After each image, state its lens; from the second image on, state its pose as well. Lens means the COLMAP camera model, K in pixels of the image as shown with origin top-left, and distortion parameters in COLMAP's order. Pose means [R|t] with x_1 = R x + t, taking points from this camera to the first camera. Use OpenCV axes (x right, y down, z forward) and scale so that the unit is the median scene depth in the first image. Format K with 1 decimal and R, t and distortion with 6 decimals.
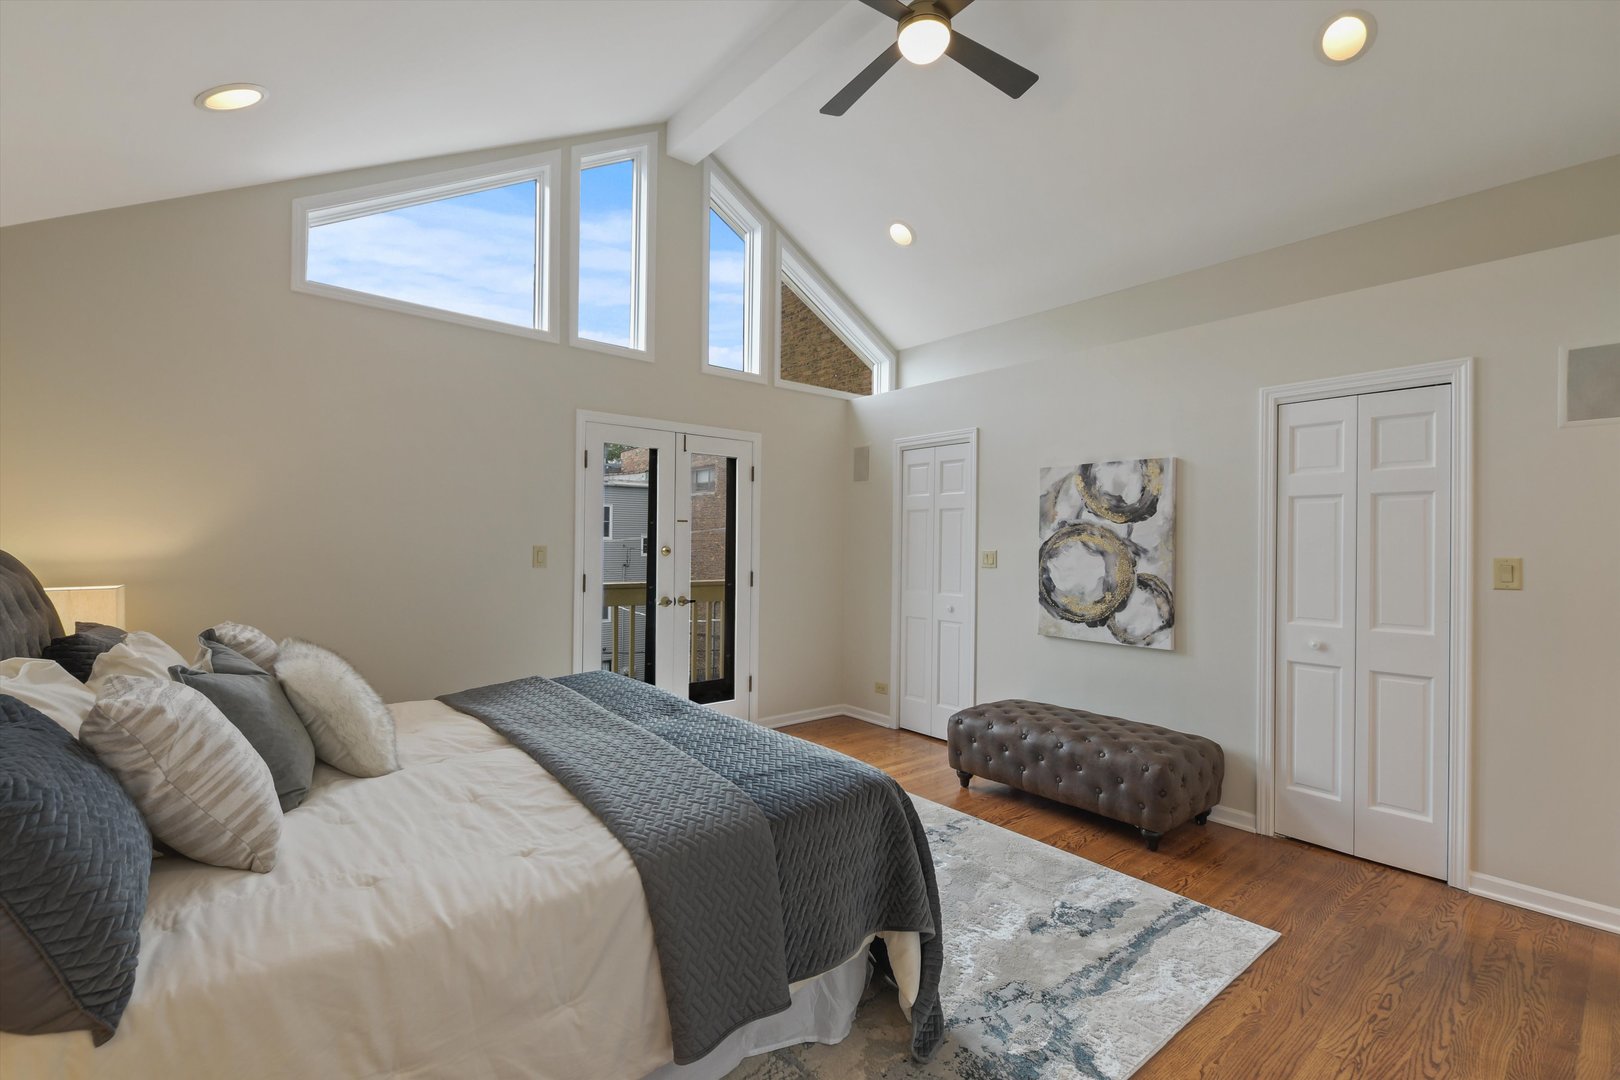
lens RADIAL K [[739.1, 0, 816.3], [0, 739.1, 534.8], [0, 0, 1]] dist [-0.001063, -0.000152]
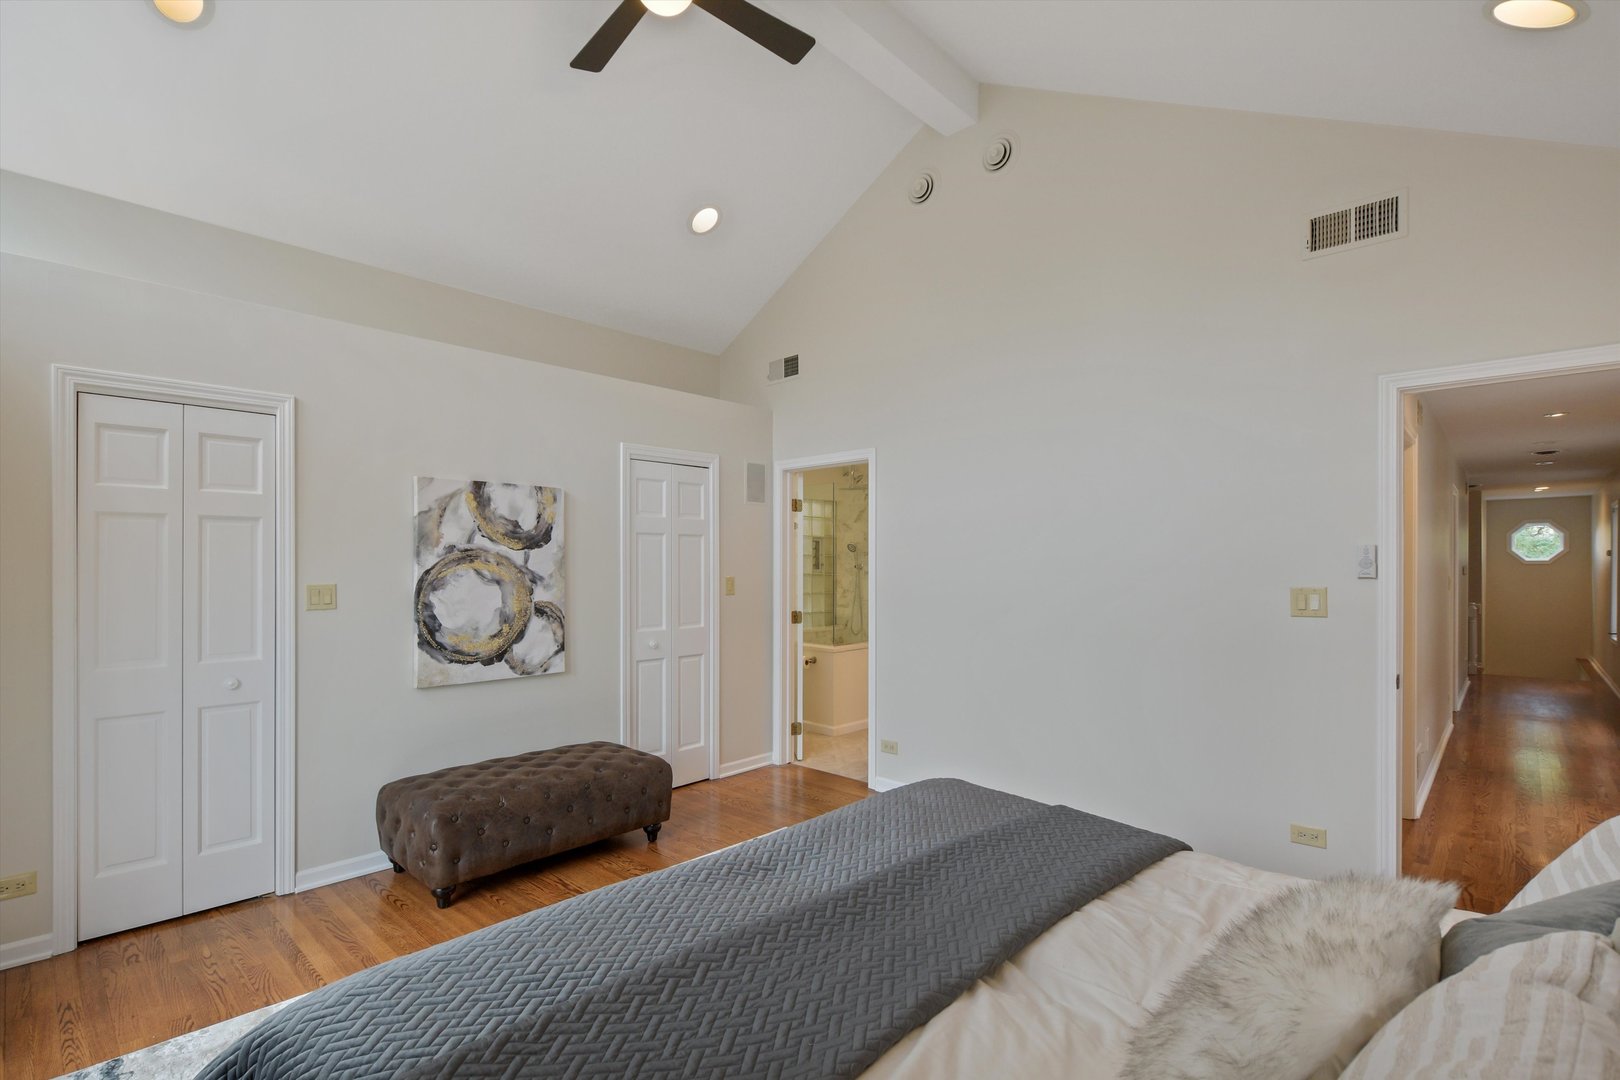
lens RADIAL K [[739.1, 0, 837.2], [0, 739.1, 572.8], [0, 0, 1]] dist [-0.001063, -0.000152]
pose [[-0.152205, -0.012697, 0.988267, -0.574068], [-0.004453, 0.999916, 0.012161, 0.000378], [-0.988339, -0.002550, -0.152249, 0.719057]]
